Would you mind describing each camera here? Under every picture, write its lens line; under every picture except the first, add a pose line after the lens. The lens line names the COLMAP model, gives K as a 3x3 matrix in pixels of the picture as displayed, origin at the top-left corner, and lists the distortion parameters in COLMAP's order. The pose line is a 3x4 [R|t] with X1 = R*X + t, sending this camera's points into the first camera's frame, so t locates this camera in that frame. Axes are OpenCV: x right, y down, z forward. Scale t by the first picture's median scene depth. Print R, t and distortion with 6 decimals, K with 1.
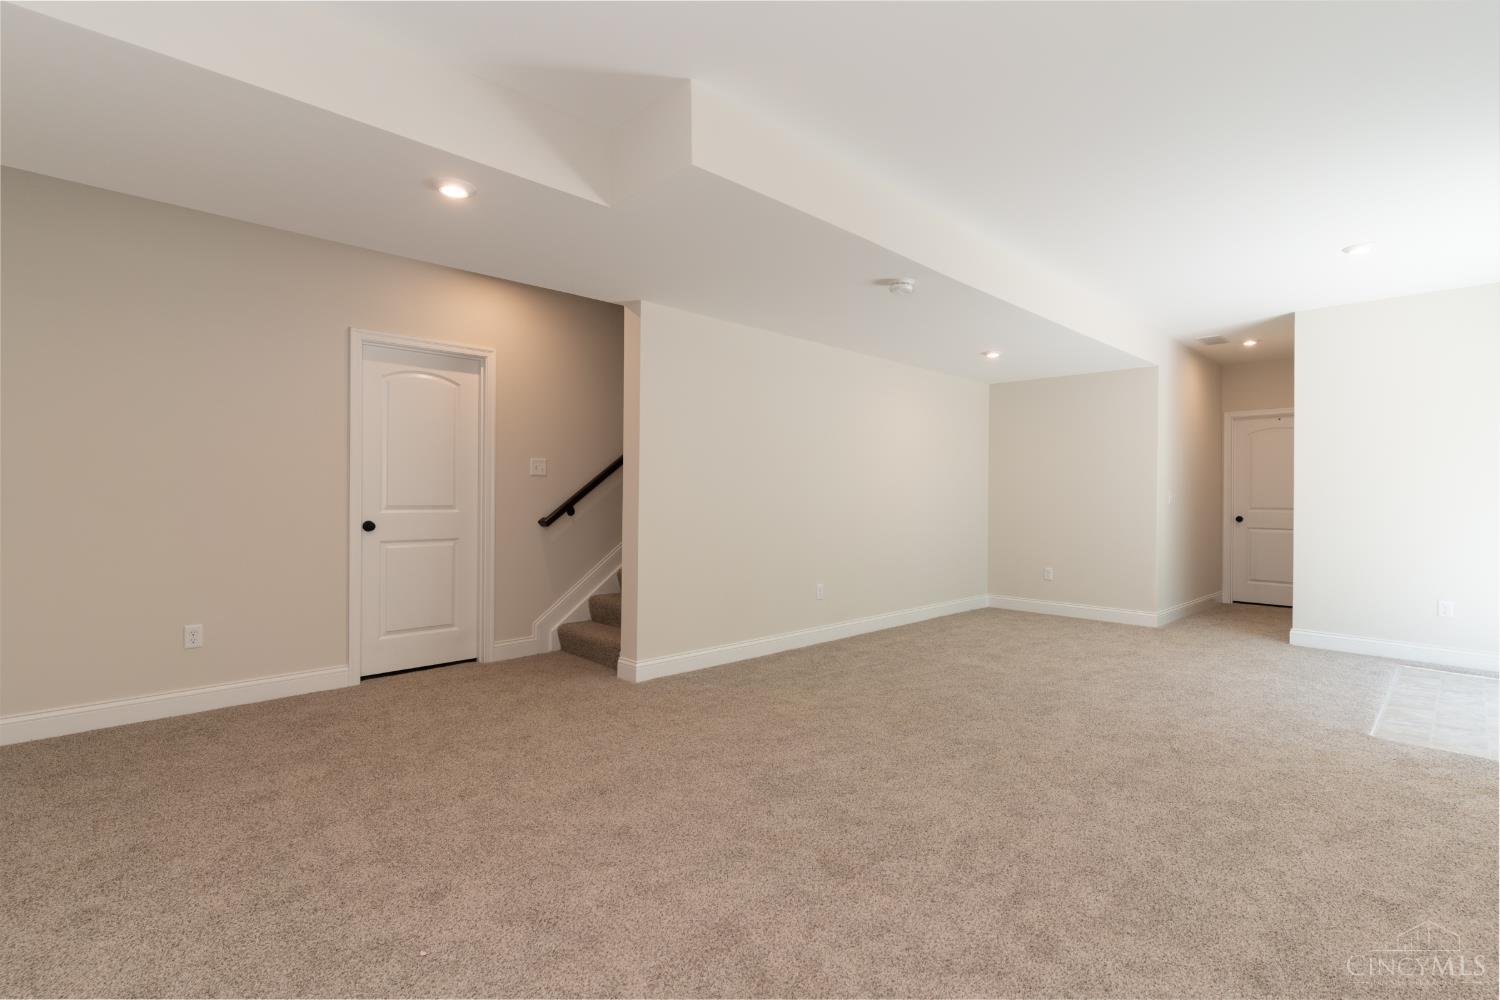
lens RADIAL K [[709.6, 0, 750.0], [0, 709.6, 500.0], [0, 0, 1]] dist [-0.001806, -0.000176]
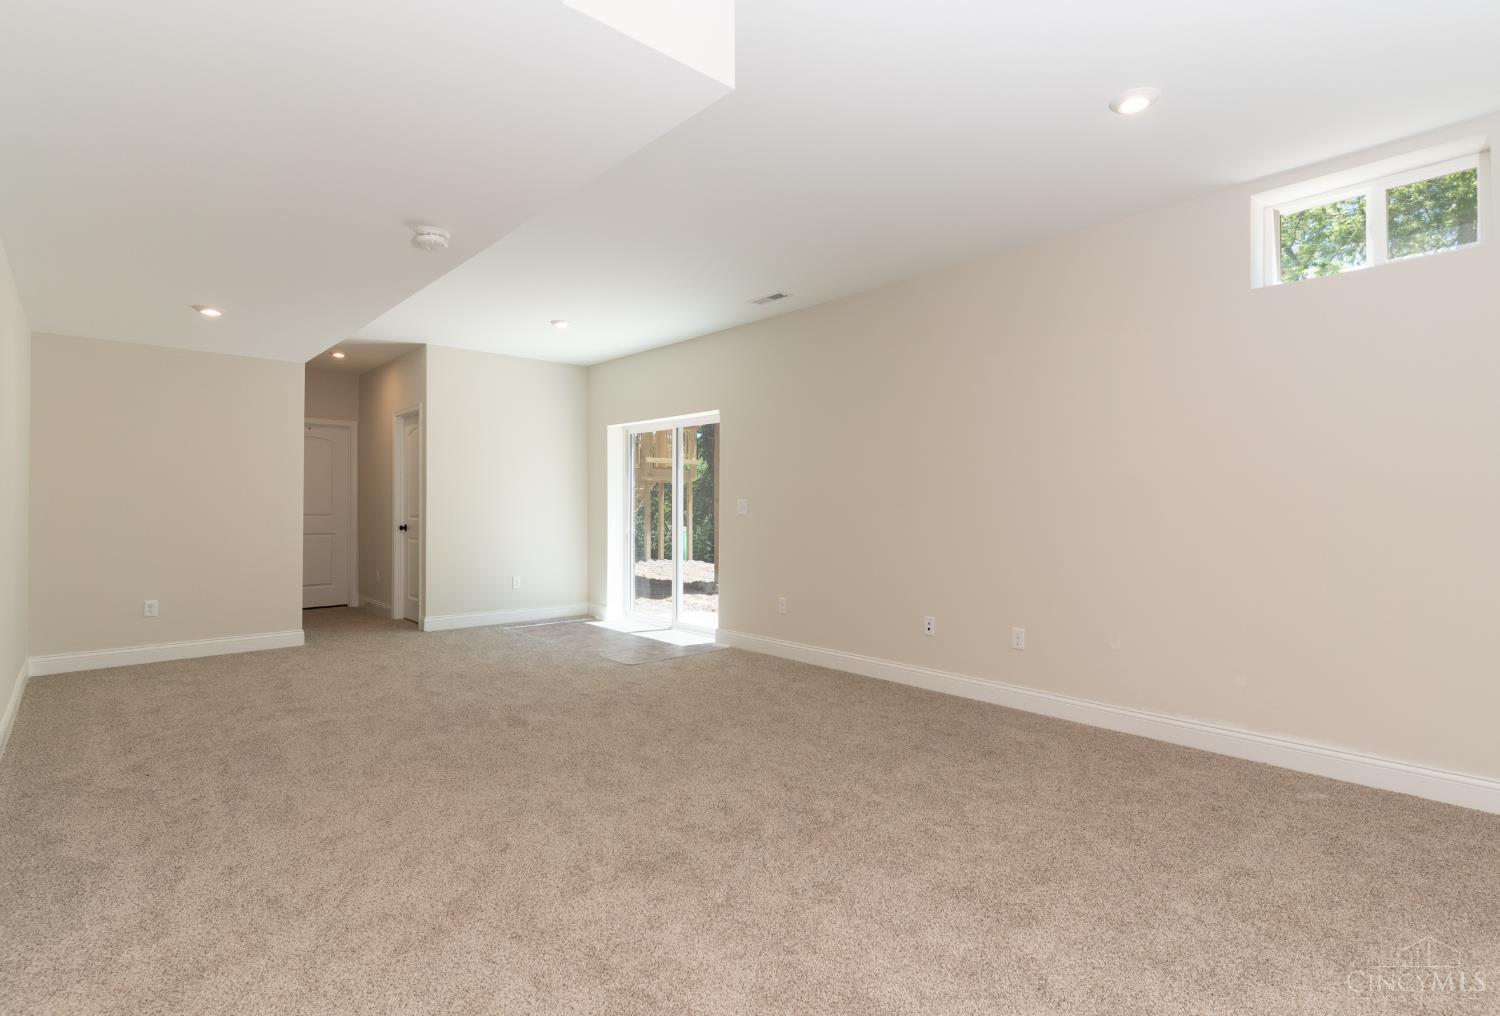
lens RADIAL K [[732.4, 0, 750.0], [0, 732.4, 508.0], [0, 0, 1]] dist [0.002646, 0.000372]
pose [[0.039369, -0.012355, 0.999148, -0.544328], [0.005715, 0.999910, 0.012140, -0.012419], [-0.999208, 0.005232, 0.039436, 0.570562]]
